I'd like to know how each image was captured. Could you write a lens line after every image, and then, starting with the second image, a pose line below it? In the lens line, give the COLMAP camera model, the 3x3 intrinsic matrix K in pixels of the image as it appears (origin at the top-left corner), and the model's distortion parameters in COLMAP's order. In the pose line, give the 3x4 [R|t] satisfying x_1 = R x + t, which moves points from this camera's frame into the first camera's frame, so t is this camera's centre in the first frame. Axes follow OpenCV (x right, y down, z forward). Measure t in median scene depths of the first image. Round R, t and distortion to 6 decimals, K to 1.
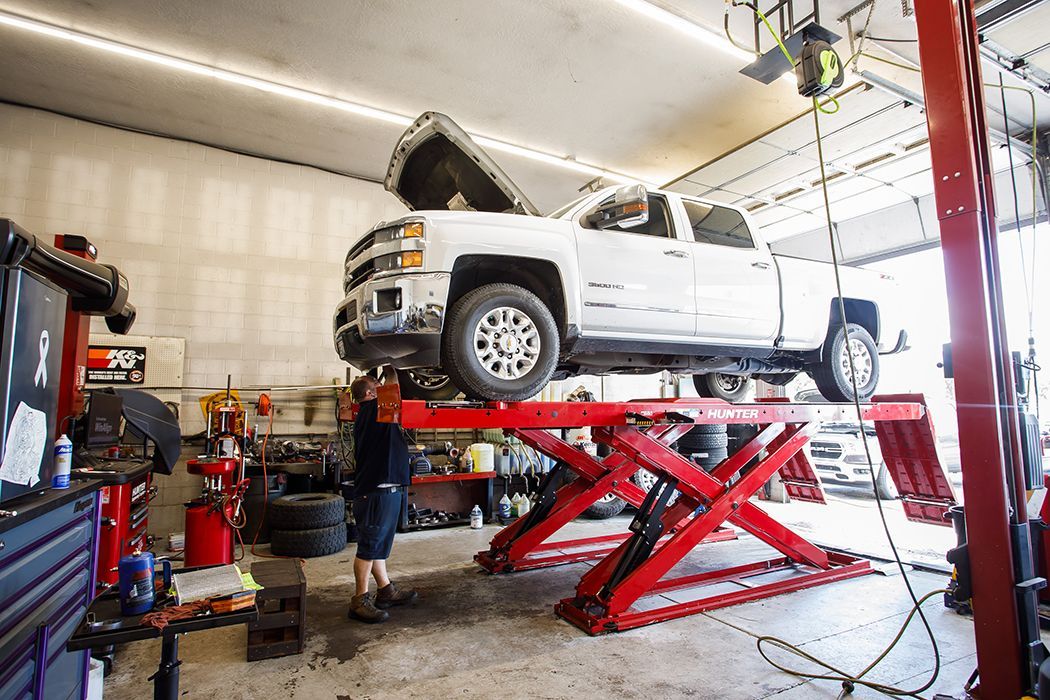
lens RADIAL K [[555.9, 0, 525.0], [0, 555.9, 350.0], [0, 0, 1]] dist [-0.027782, 0.001342]
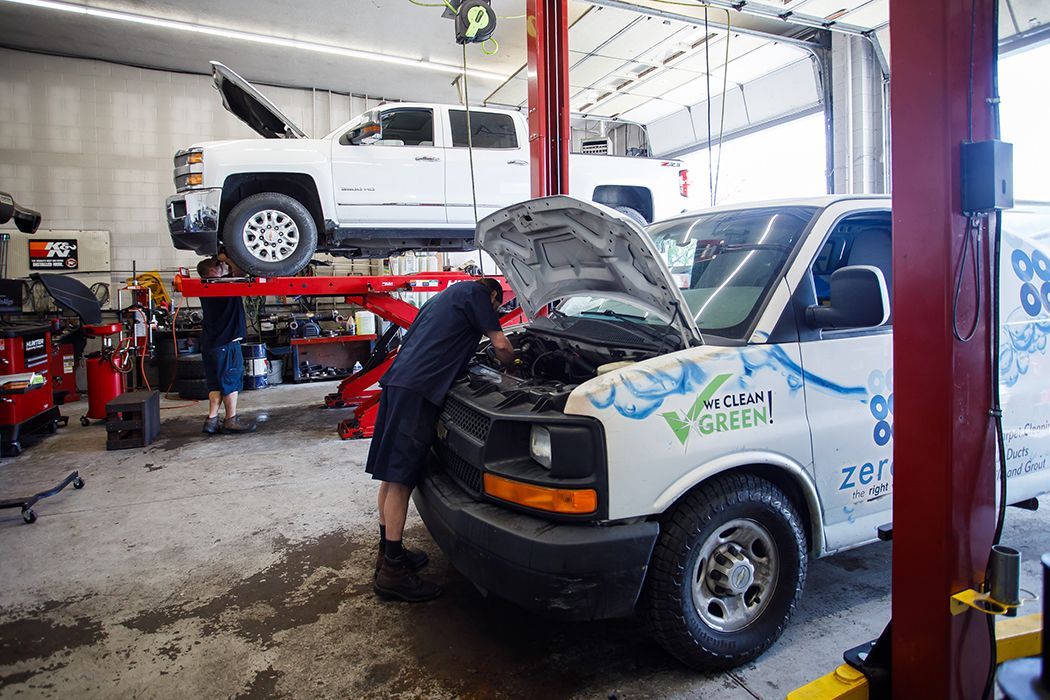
lens RADIAL K [[589.0, 0, 524.2], [0, 589.0, 292.8], [0, 0, 1]] dist [-0.003214, -0.000094]
pose [[0.997371, -0.020089, -0.069623, 0.457239], [0.028584, 0.991964, 0.123252, -0.022574], [0.066588, -0.124918, 0.989930, -0.290967]]
